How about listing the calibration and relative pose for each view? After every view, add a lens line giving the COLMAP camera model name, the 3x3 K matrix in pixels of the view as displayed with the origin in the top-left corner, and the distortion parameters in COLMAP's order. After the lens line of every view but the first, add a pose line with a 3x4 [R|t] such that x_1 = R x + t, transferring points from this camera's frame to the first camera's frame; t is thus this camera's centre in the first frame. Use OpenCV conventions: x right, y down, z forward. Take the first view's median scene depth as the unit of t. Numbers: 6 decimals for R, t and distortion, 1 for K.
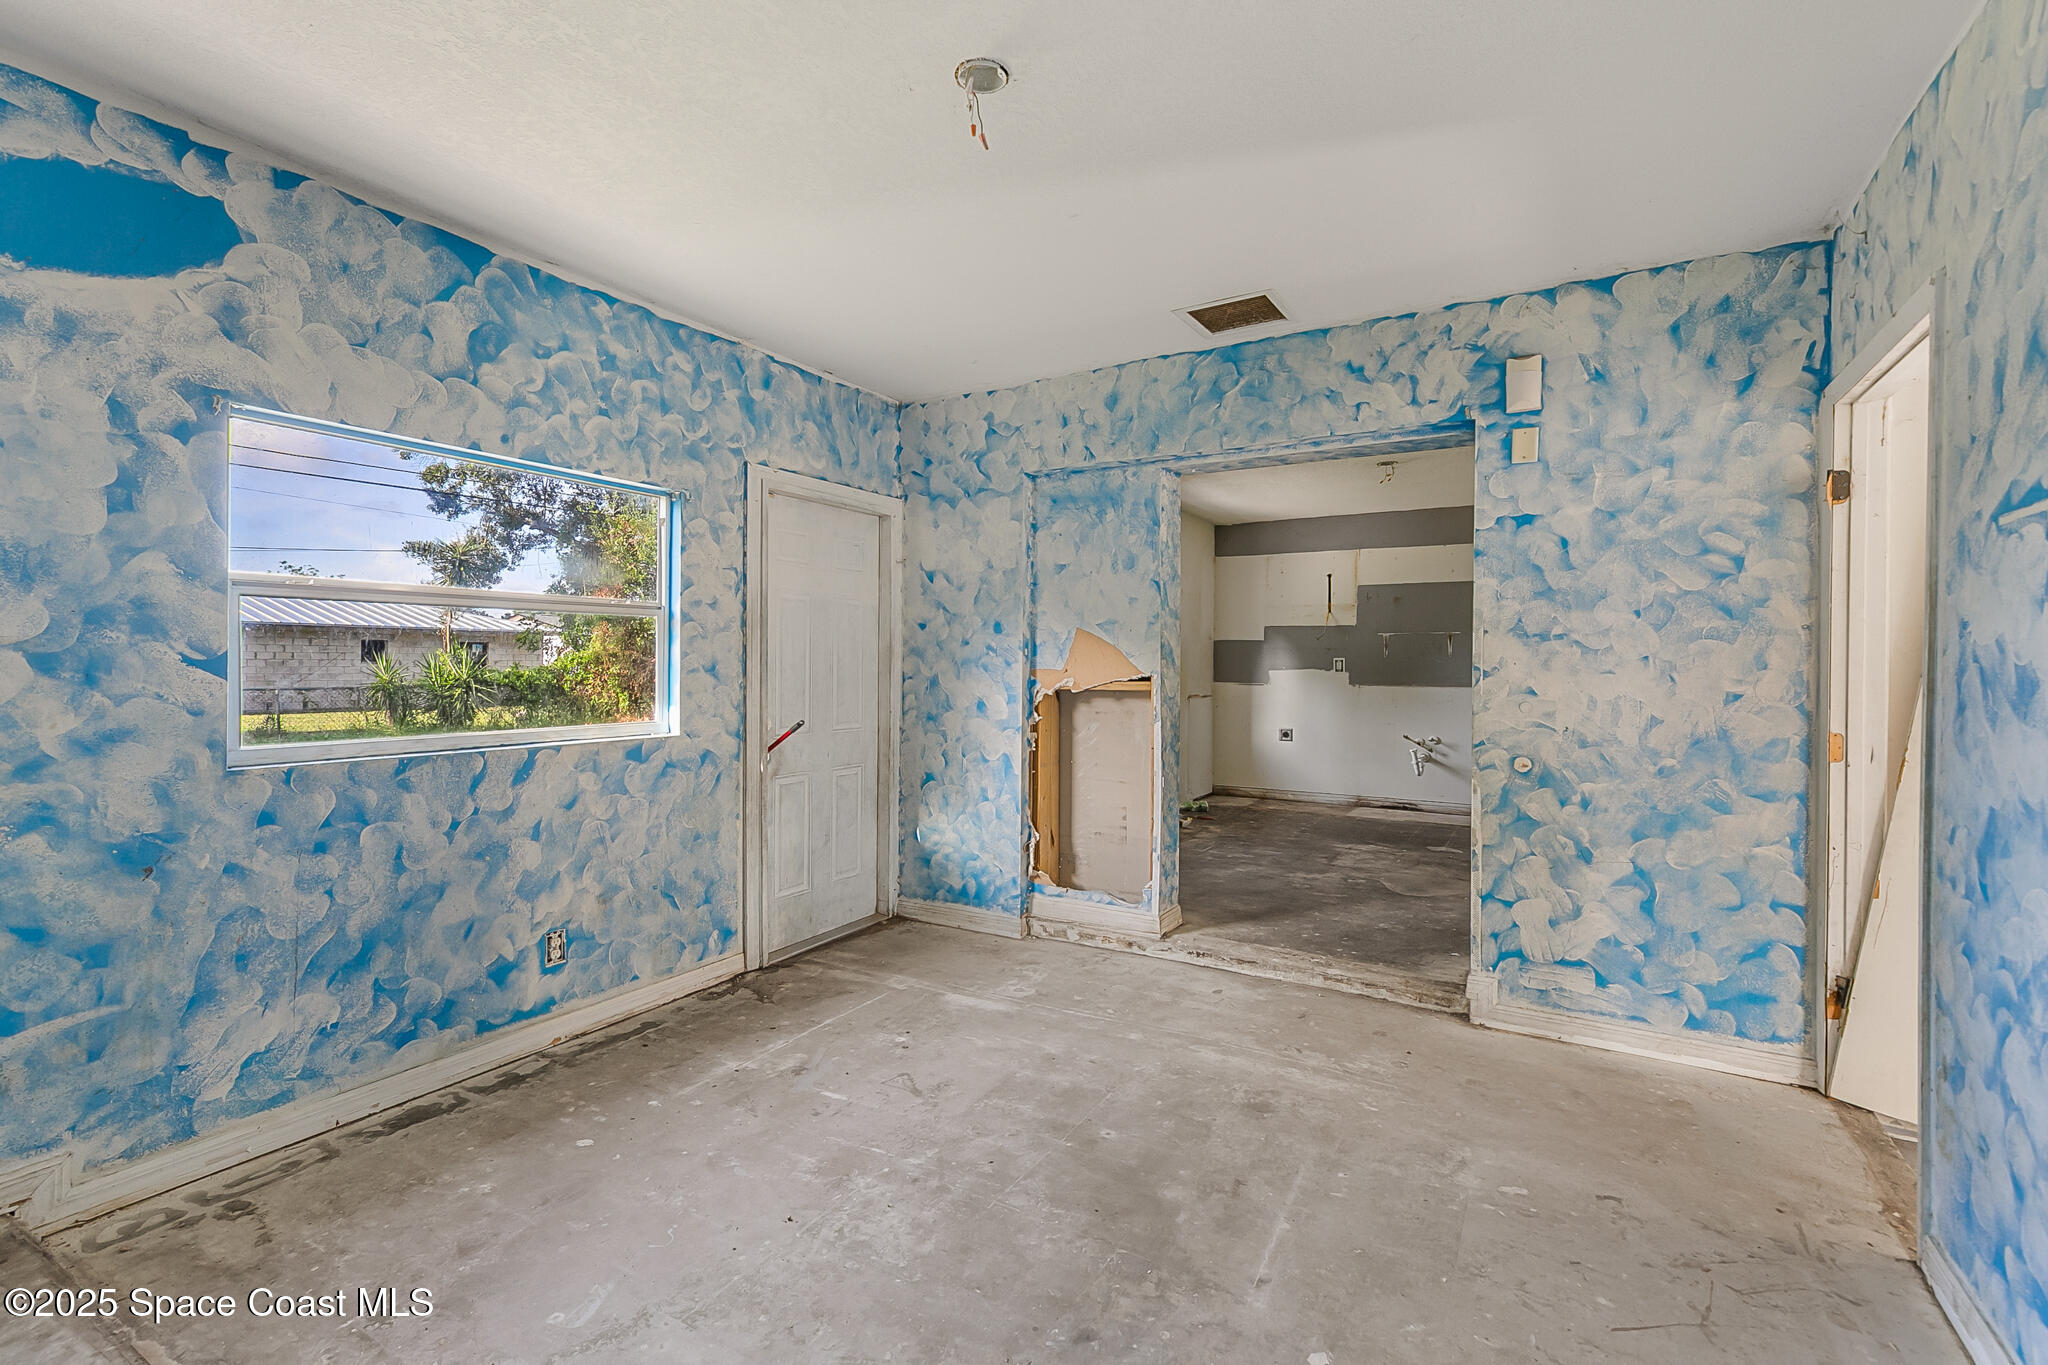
lens RADIAL K [[876.8, 0, 1028.0], [0, 876.8, 672.2], [0, 0, 1]] dist [0.007564, -0.001391]
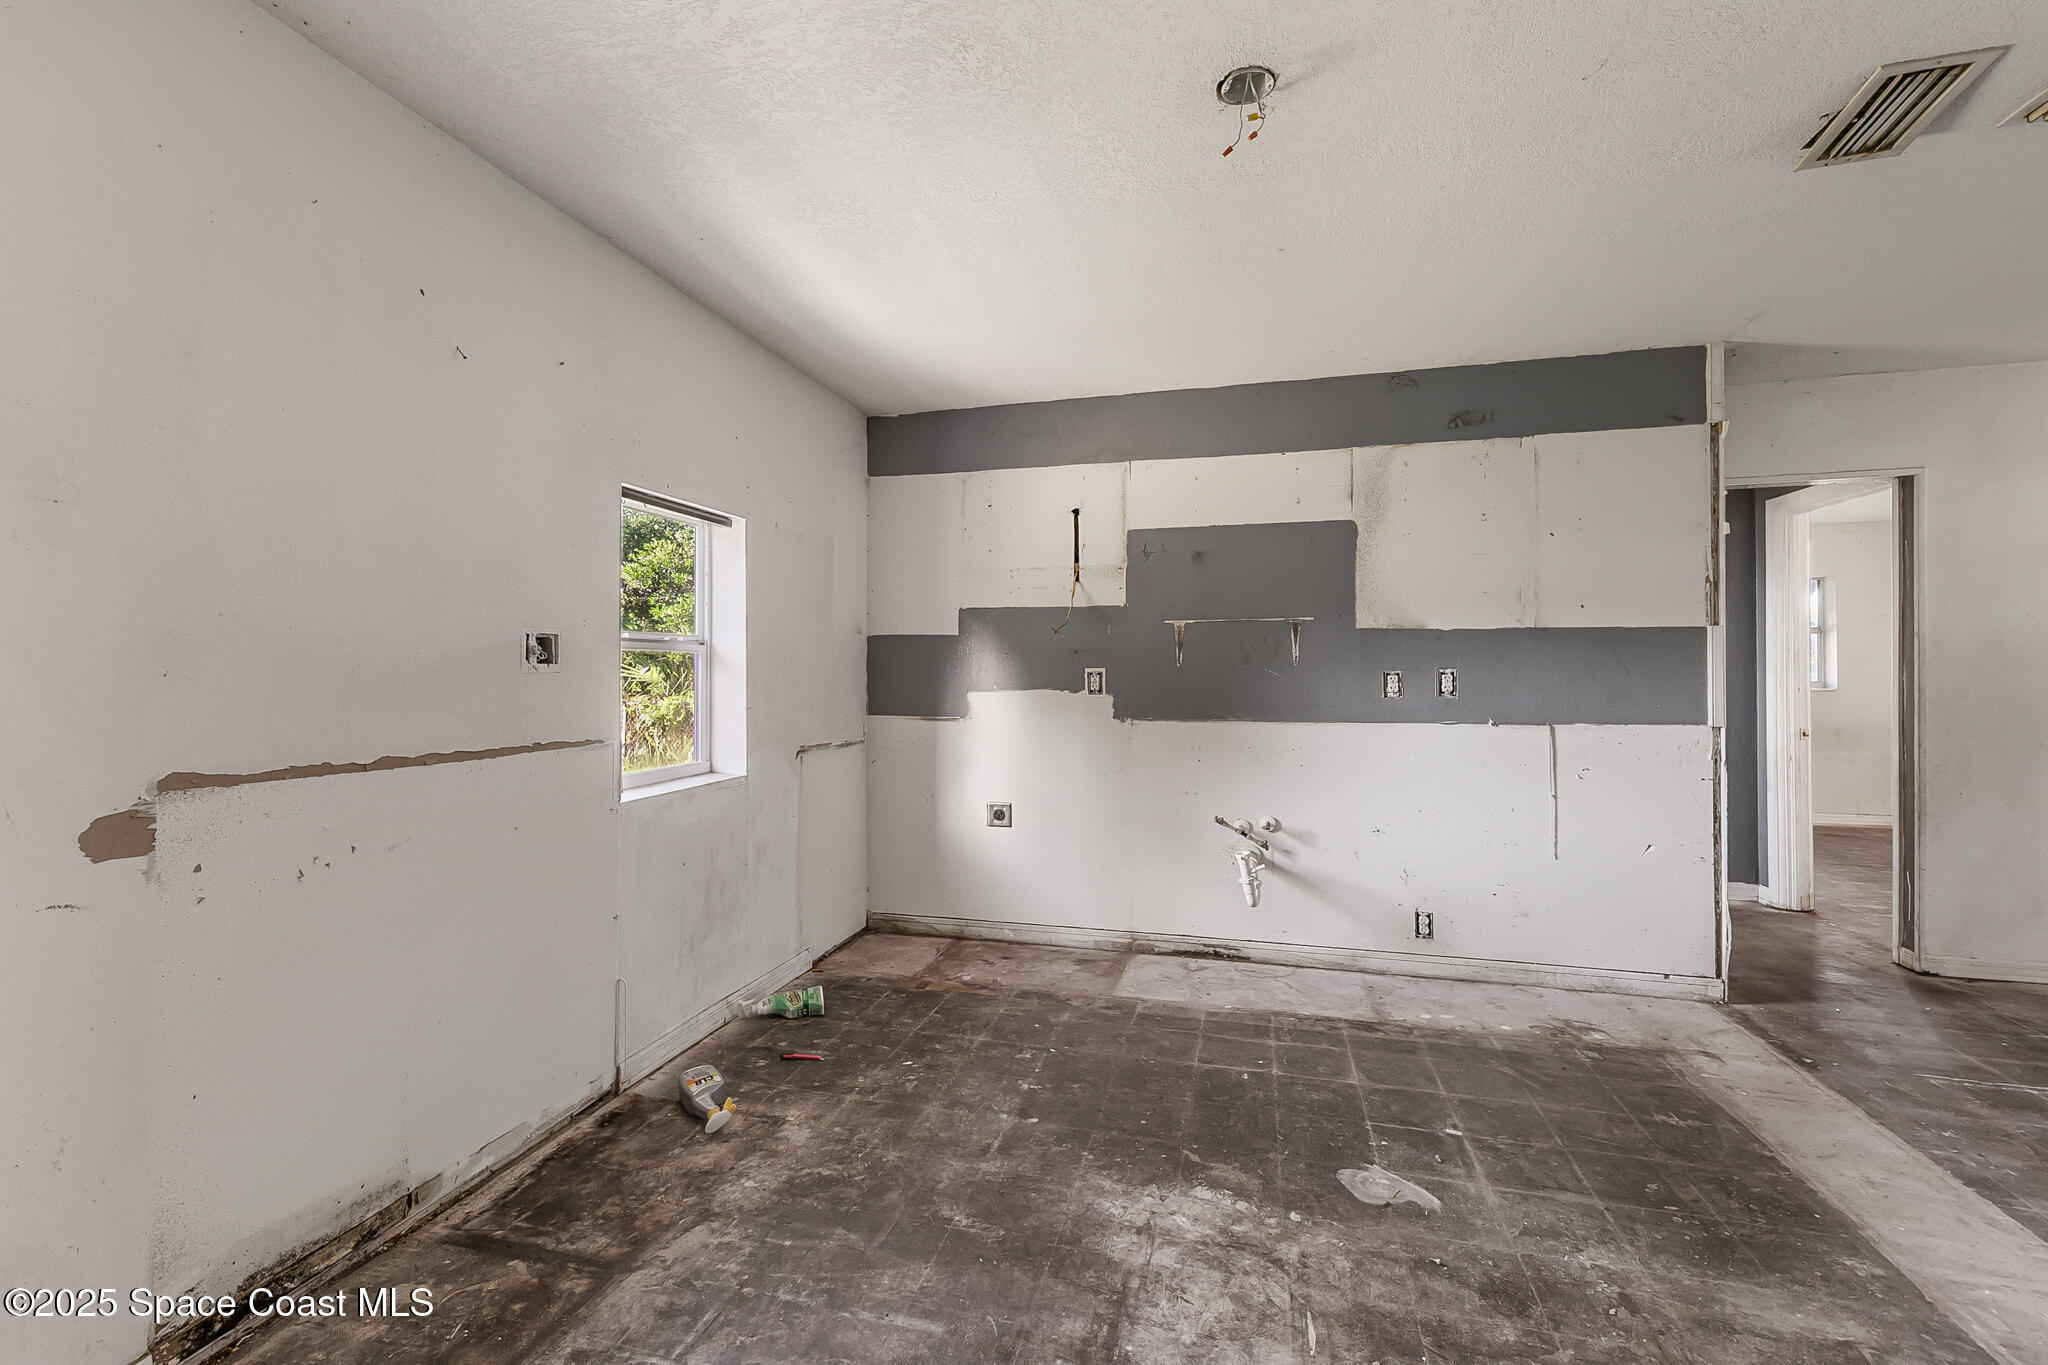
lens RADIAL K [[876.8, 0, 1024.6], [0, 876.8, 664.0], [0, 0, 1]] dist [0.007564, -0.001391]
pose [[0.957821, -0.003927, 0.287339, 0.159850], [0.009929, 0.999762, -0.019432, -0.008549], [-0.287194, 0.021465, 0.957632, 0.498527]]
